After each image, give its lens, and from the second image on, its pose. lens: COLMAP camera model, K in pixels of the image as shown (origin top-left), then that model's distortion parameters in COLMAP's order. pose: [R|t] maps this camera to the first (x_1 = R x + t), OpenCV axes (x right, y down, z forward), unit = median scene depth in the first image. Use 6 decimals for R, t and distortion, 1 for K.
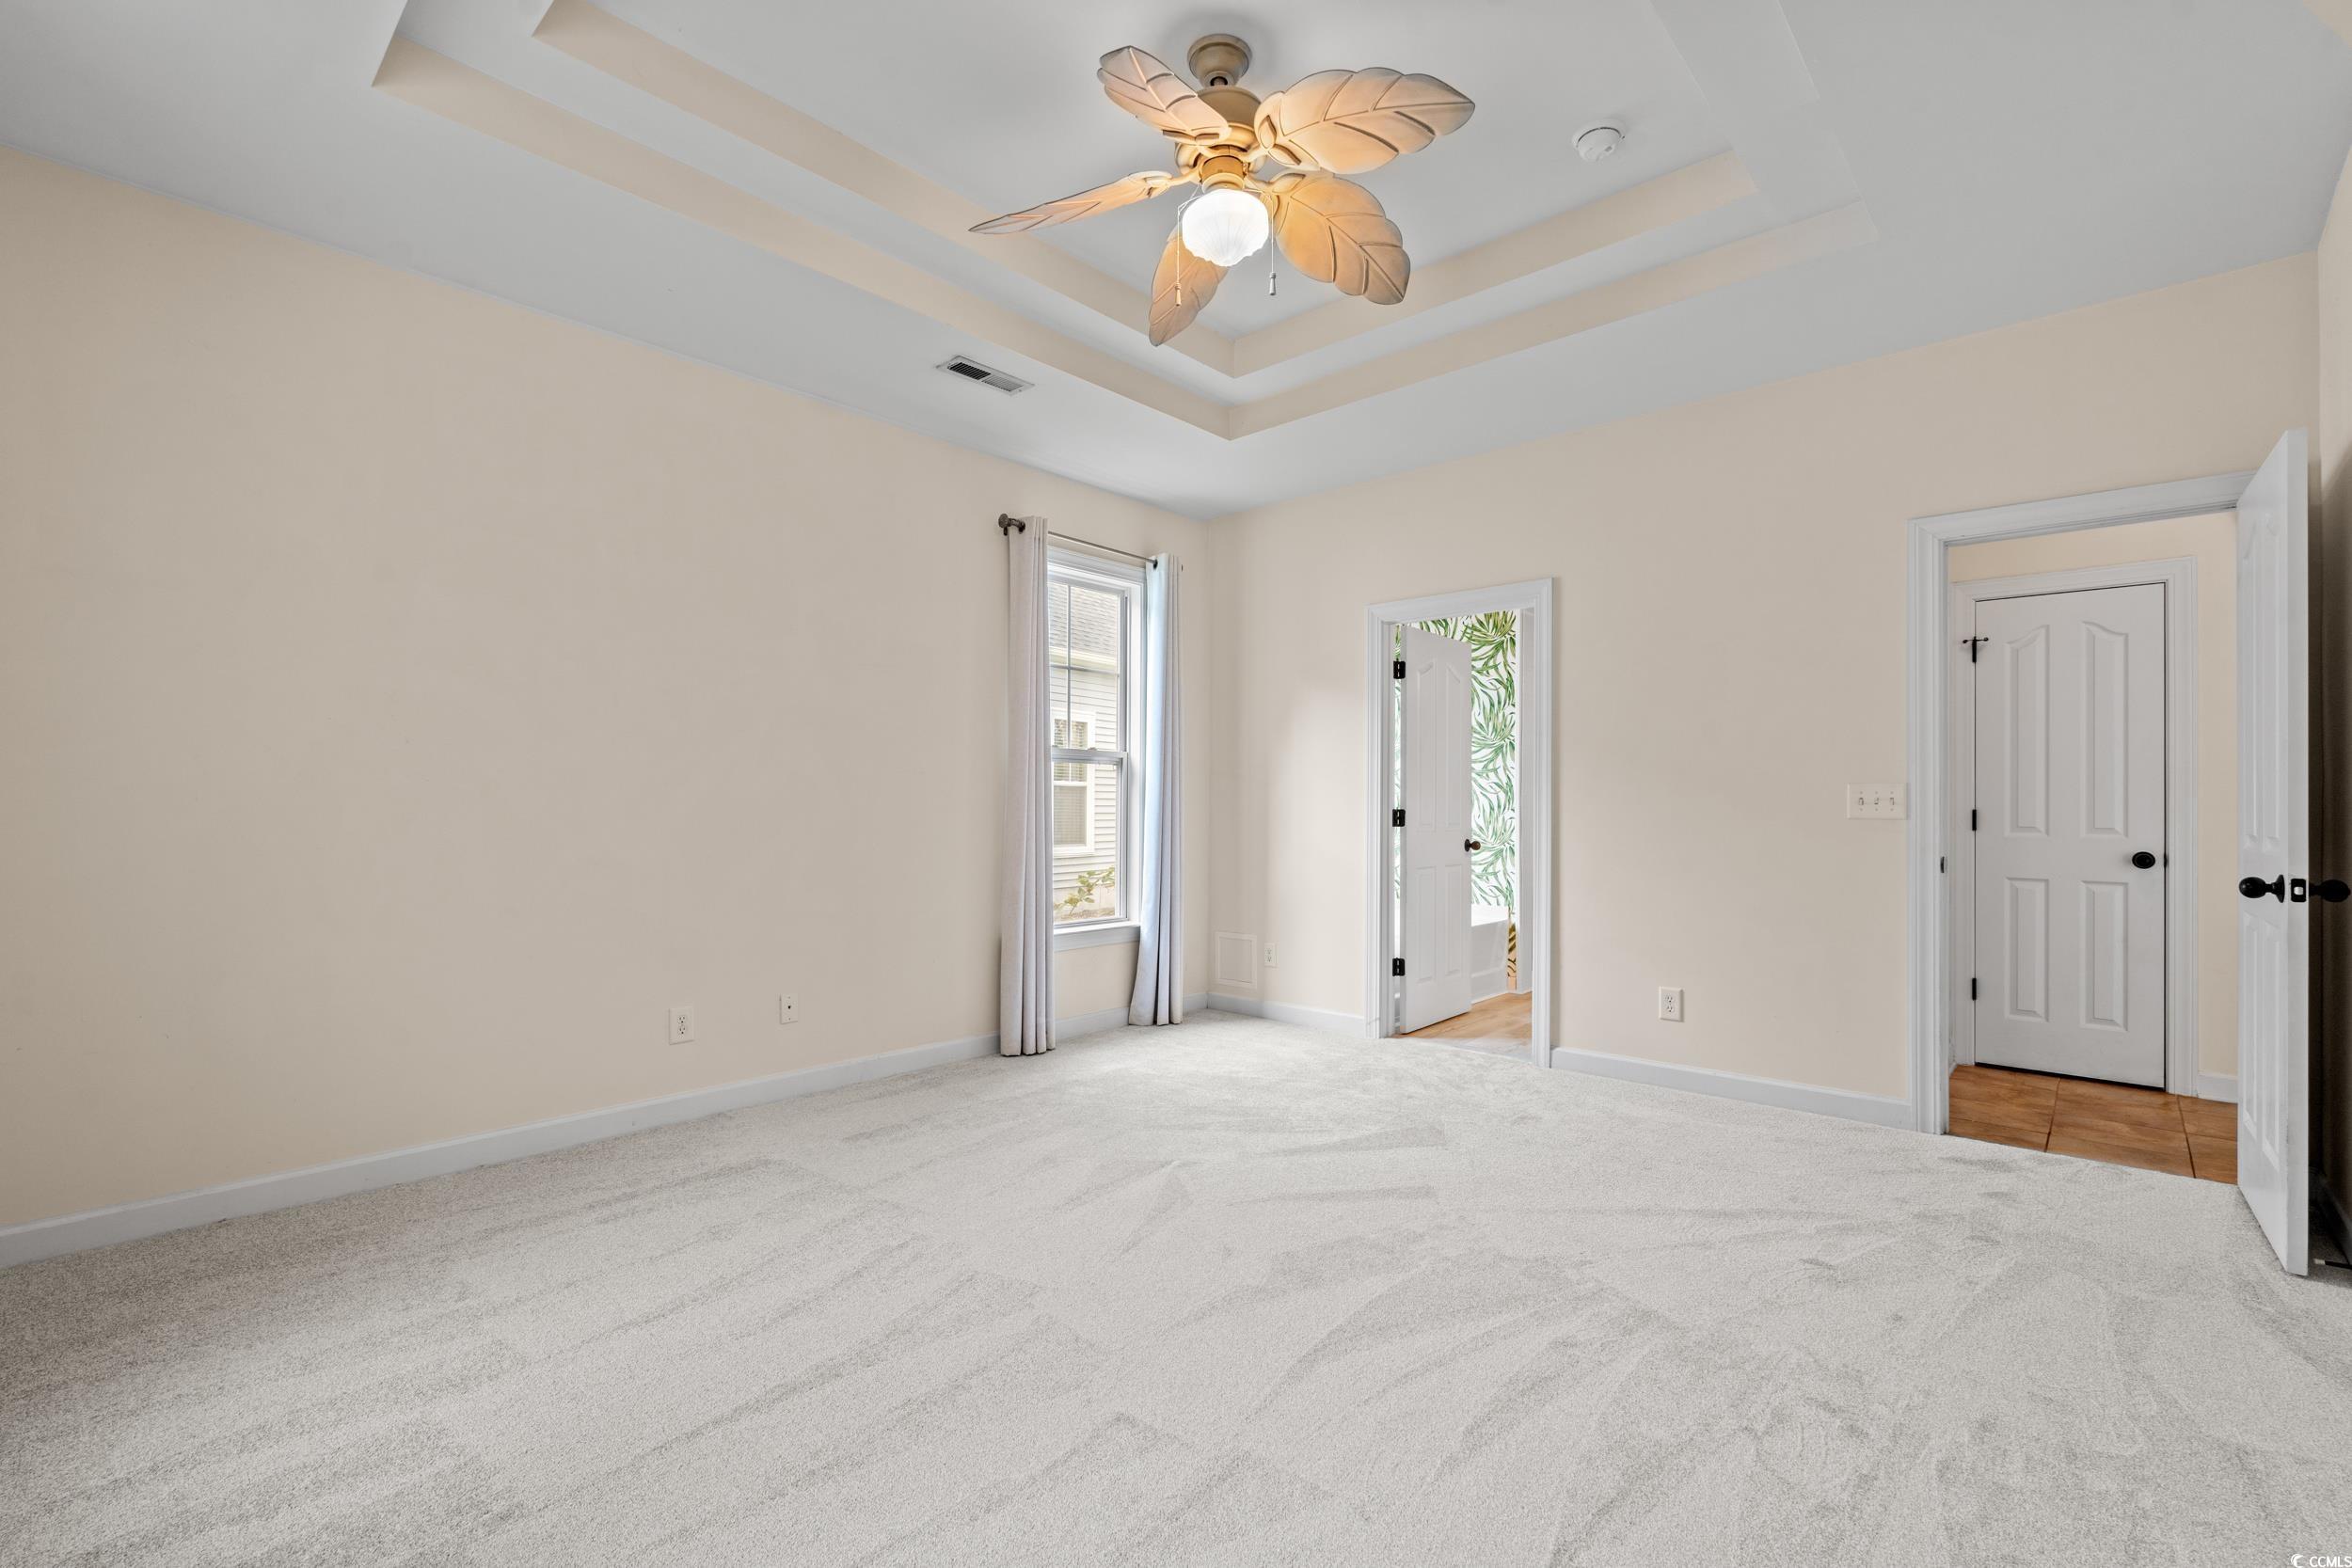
lens RADIAL K [[1020.2, 0, 1170.9], [0, 1020.2, 789.5], [0, 0, 1]] dist [-0.009770, -0.000099]
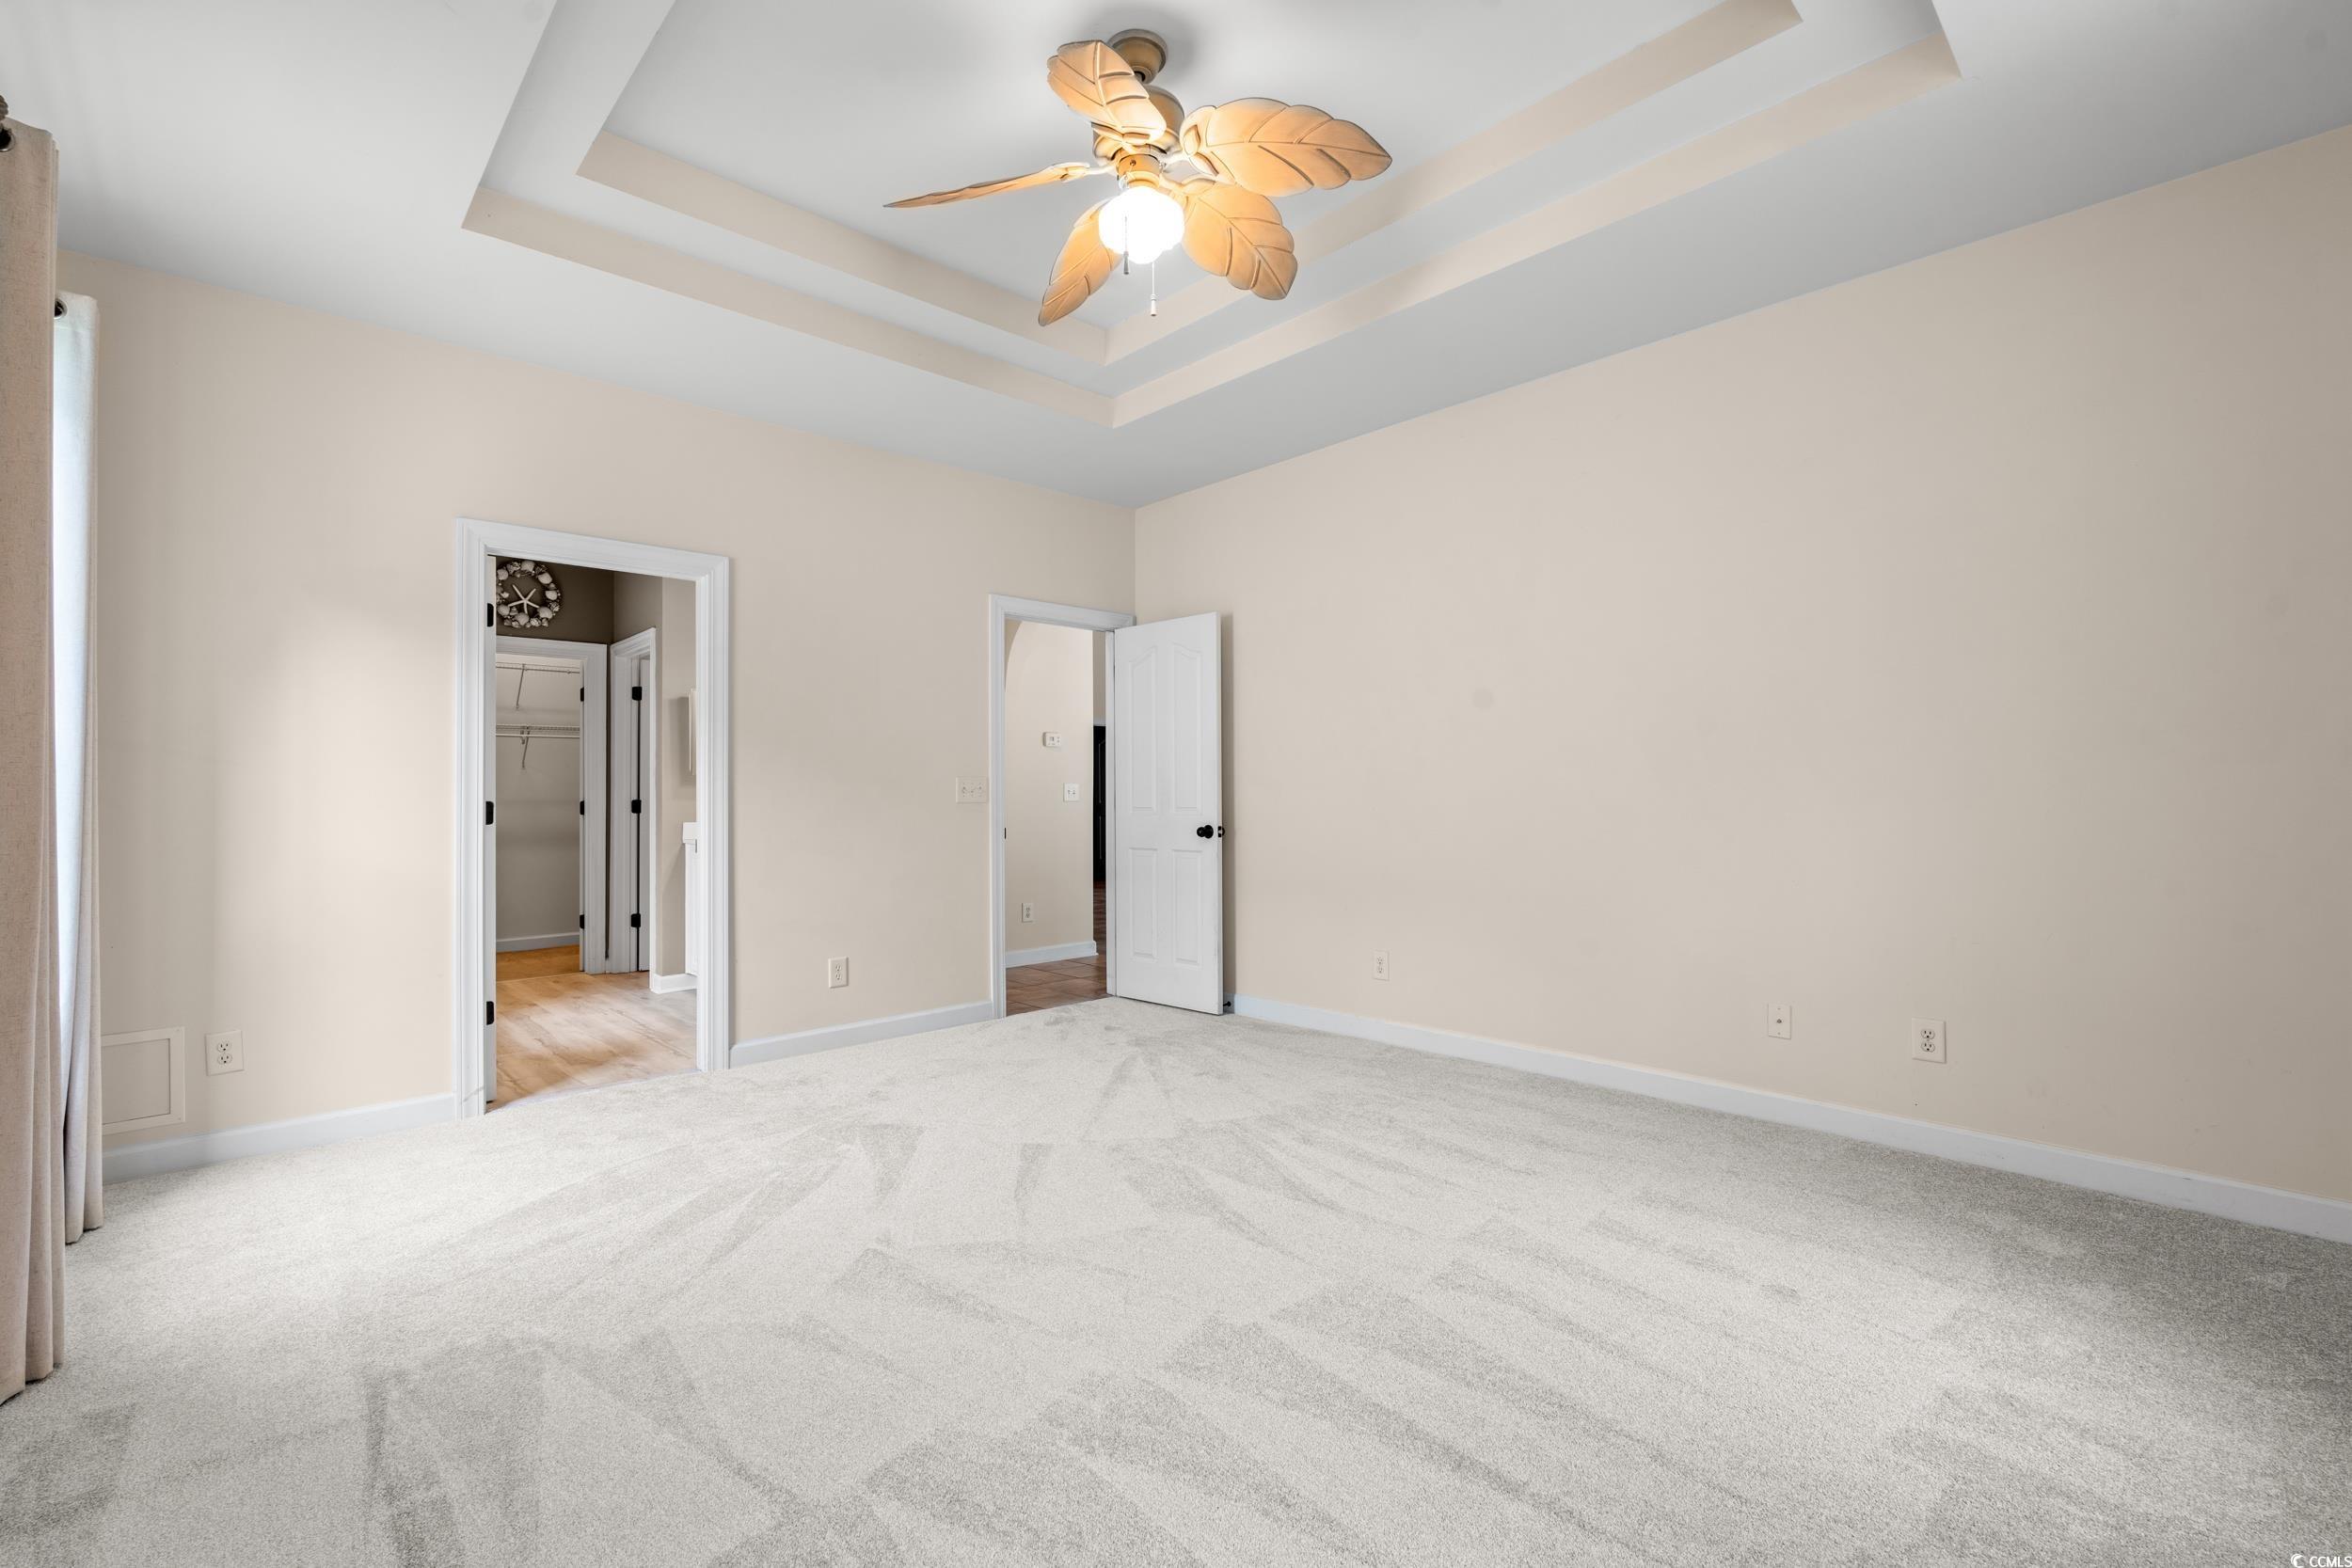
lens RADIAL K [[1028.3, 0, 1175.7], [0, 1028.3, 797.0], [0, 0, 1]] dist [-0.005479, -0.000039]
pose [[0.069661, -0.011734, 0.997502, -0.626816], [-0.013575, 0.999827, 0.012709, -0.000838], [-0.997478, -0.014426, 0.069489, 0.573235]]
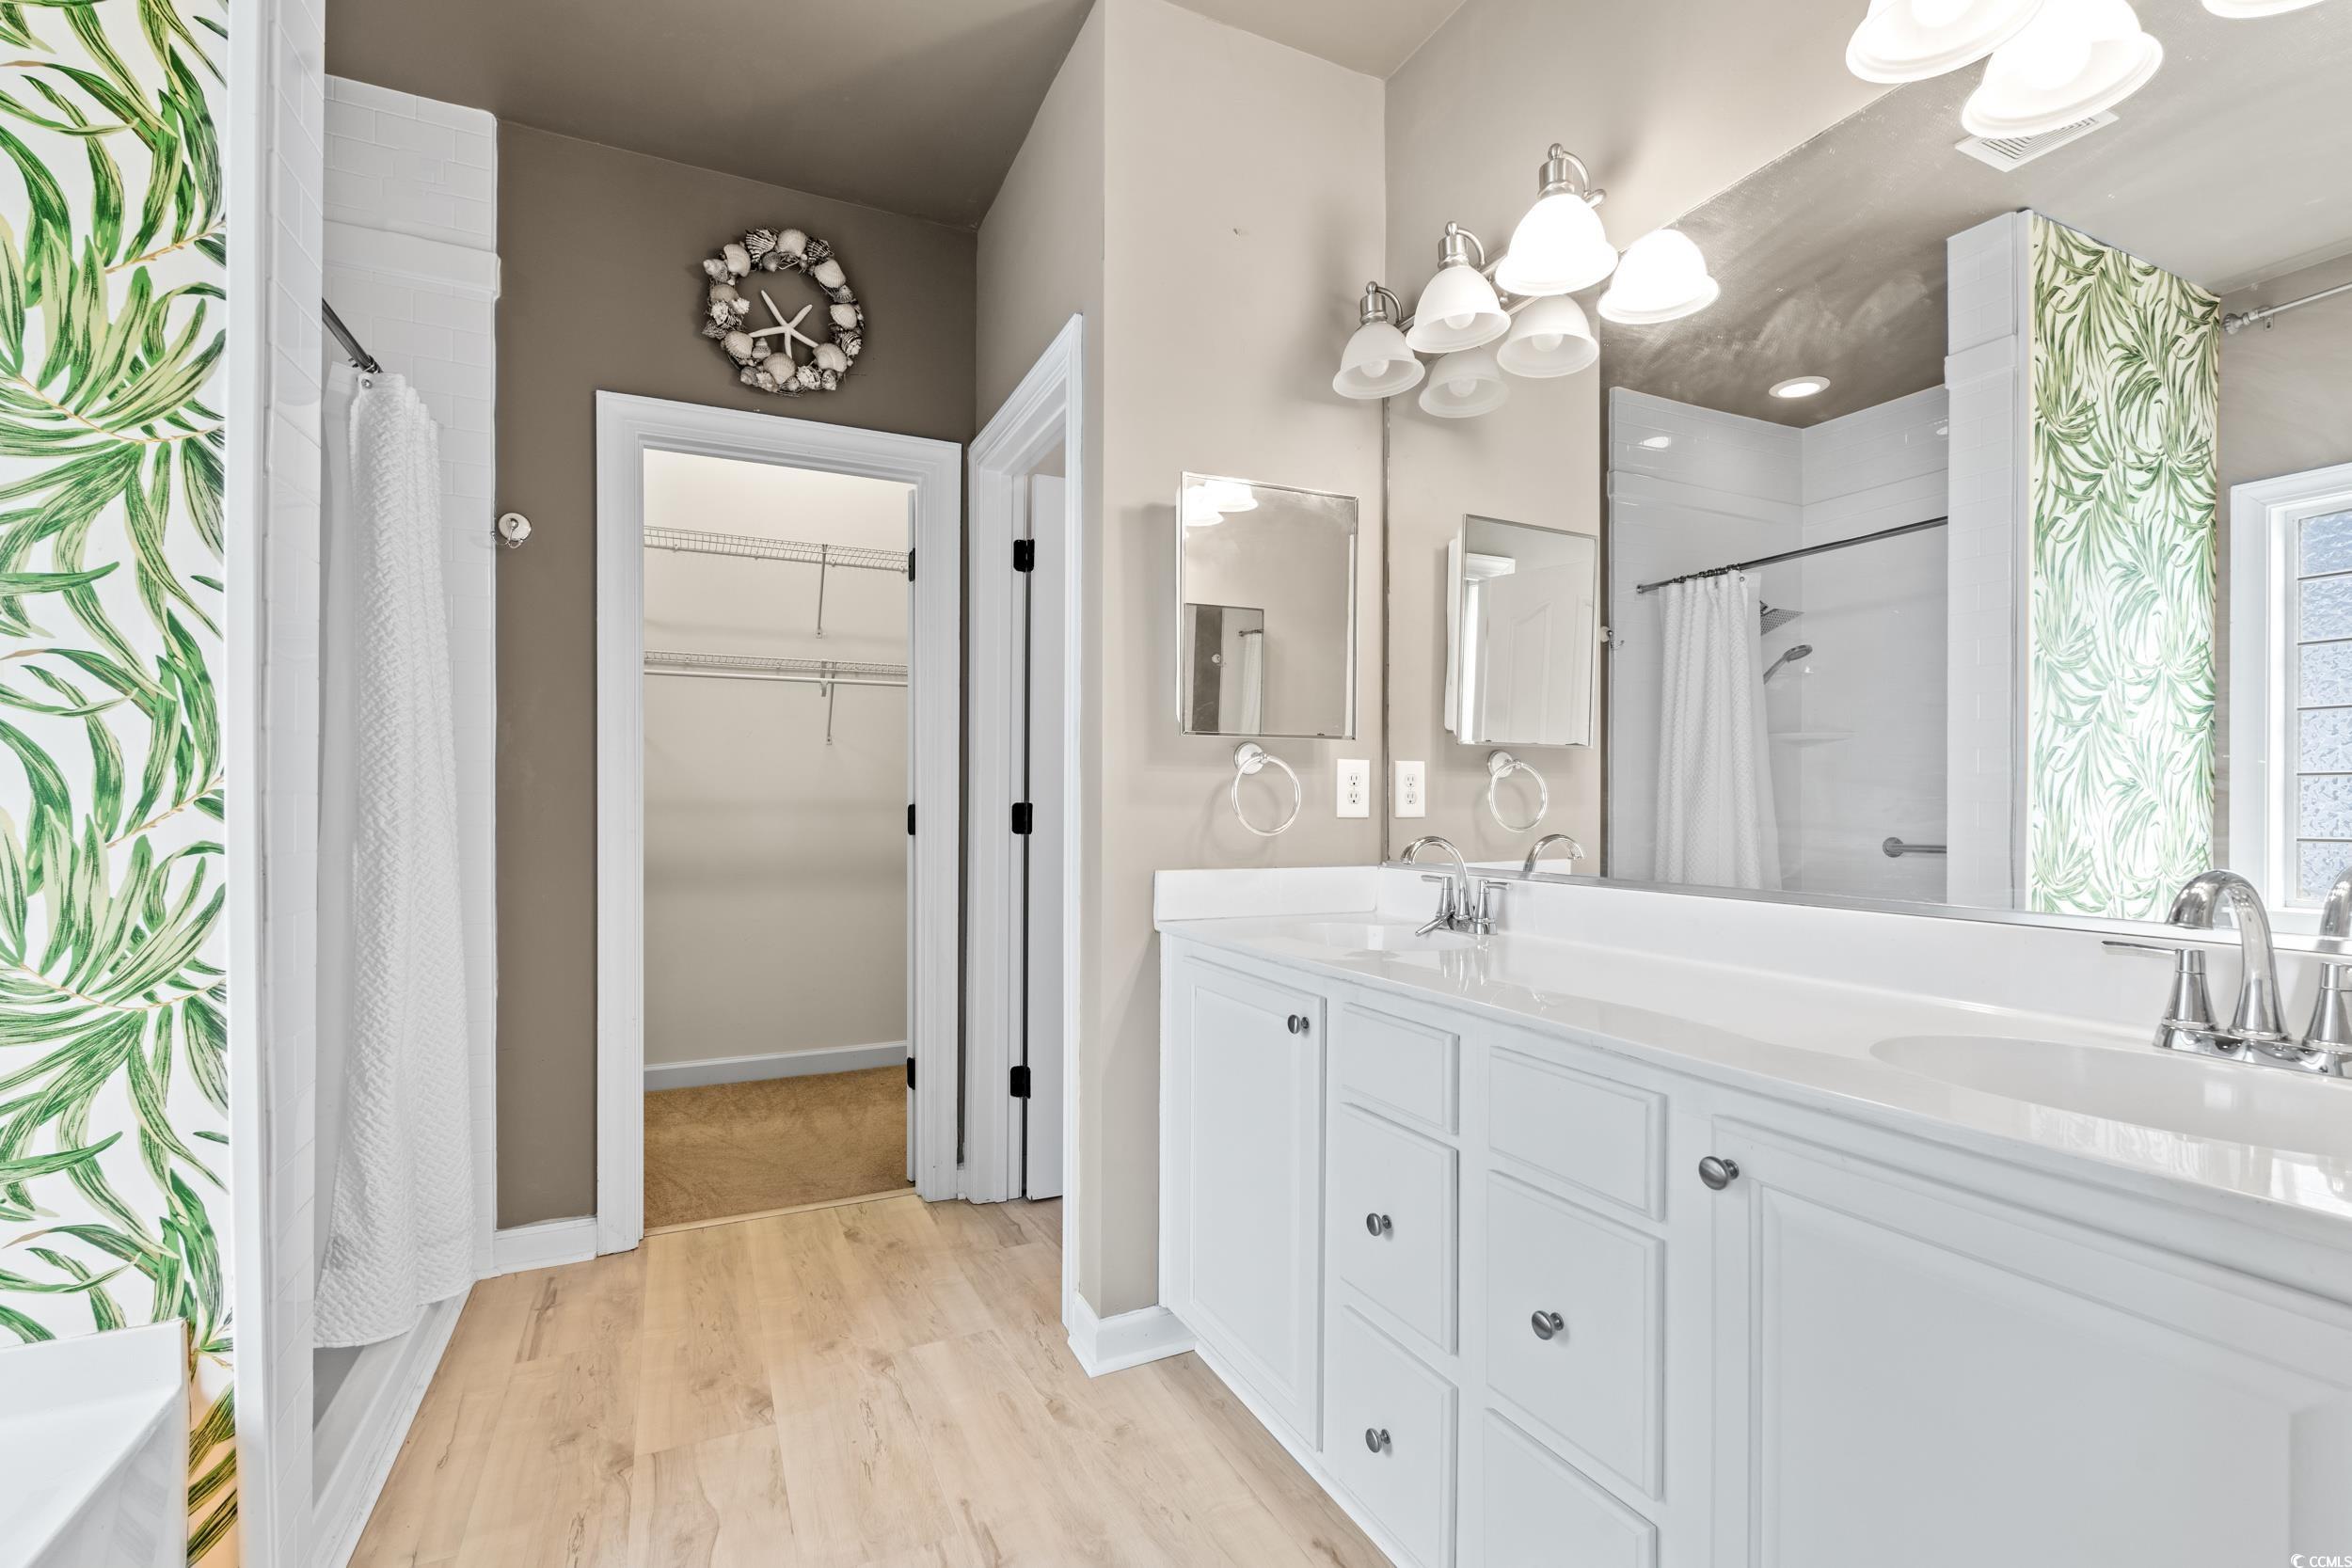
lens RADIAL K [[1028.3, 0, 1175.7], [0, 1028.3, 797.0], [0, 0, 1]] dist [-0.005479, -0.000039]
pose [[0.371853, -0.010568, 0.928232, 0.355121], [-0.012143, 0.999794, 0.016247, 0.020664], [-0.928212, -0.017313, 0.371648, 1.200381]]
